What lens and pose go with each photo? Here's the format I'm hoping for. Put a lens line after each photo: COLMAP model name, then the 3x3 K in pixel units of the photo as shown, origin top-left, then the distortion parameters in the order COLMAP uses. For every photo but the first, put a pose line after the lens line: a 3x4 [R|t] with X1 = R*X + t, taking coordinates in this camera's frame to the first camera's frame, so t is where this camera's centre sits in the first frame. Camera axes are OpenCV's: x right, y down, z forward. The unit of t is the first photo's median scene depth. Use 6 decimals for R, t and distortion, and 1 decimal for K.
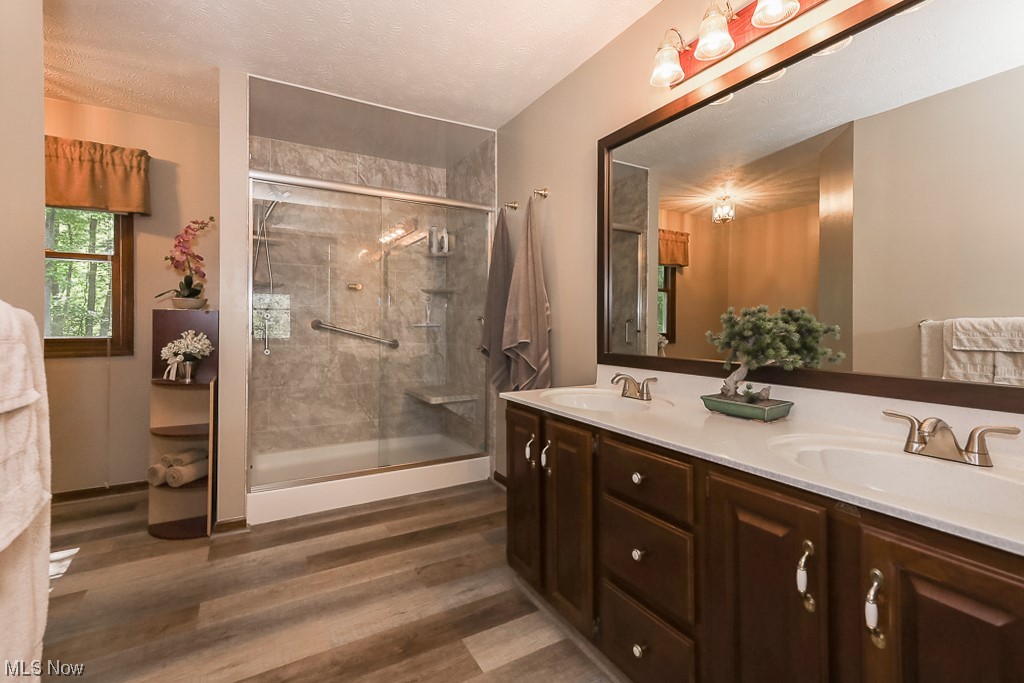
lens RADIAL K [[462.1, 0, 517.4], [0, 462.1, 322.4], [0, 0, 1]] dist [0.005681, 0.000127]
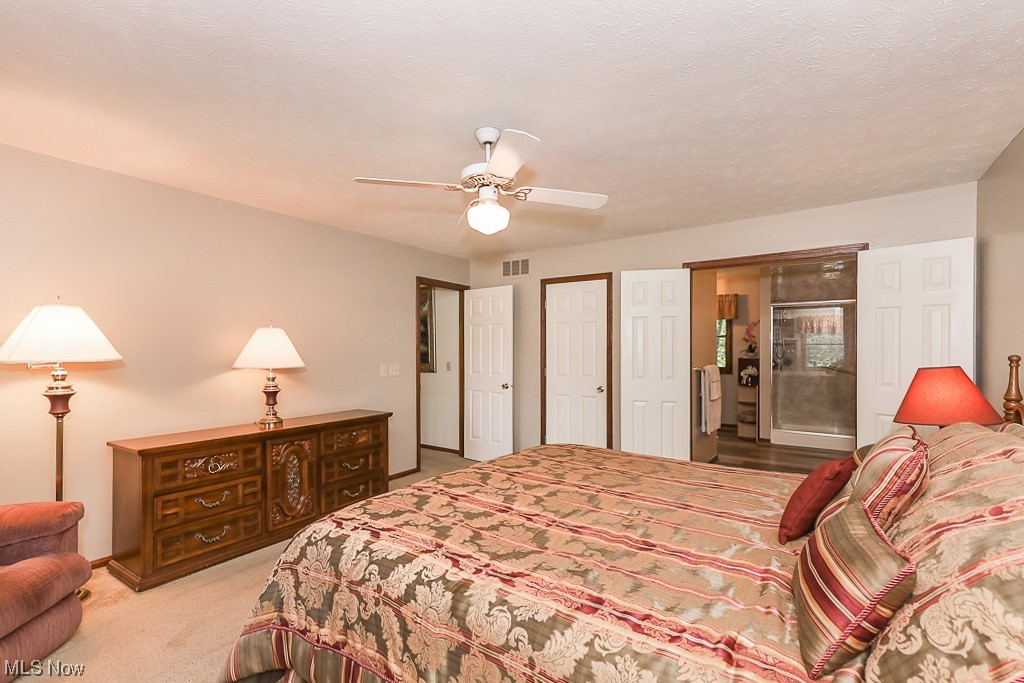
lens RADIAL K [[462.1, 0, 512.8], [0, 462.1, 346.7], [0, 0, 1]] dist [0.005681, 0.000127]
pose [[0.416537, -0.009198, -0.909072, 1.053391], [0.005351, 0.999956, -0.007666, -0.073313], [0.909103, -0.001671, 0.416568, -1.242118]]
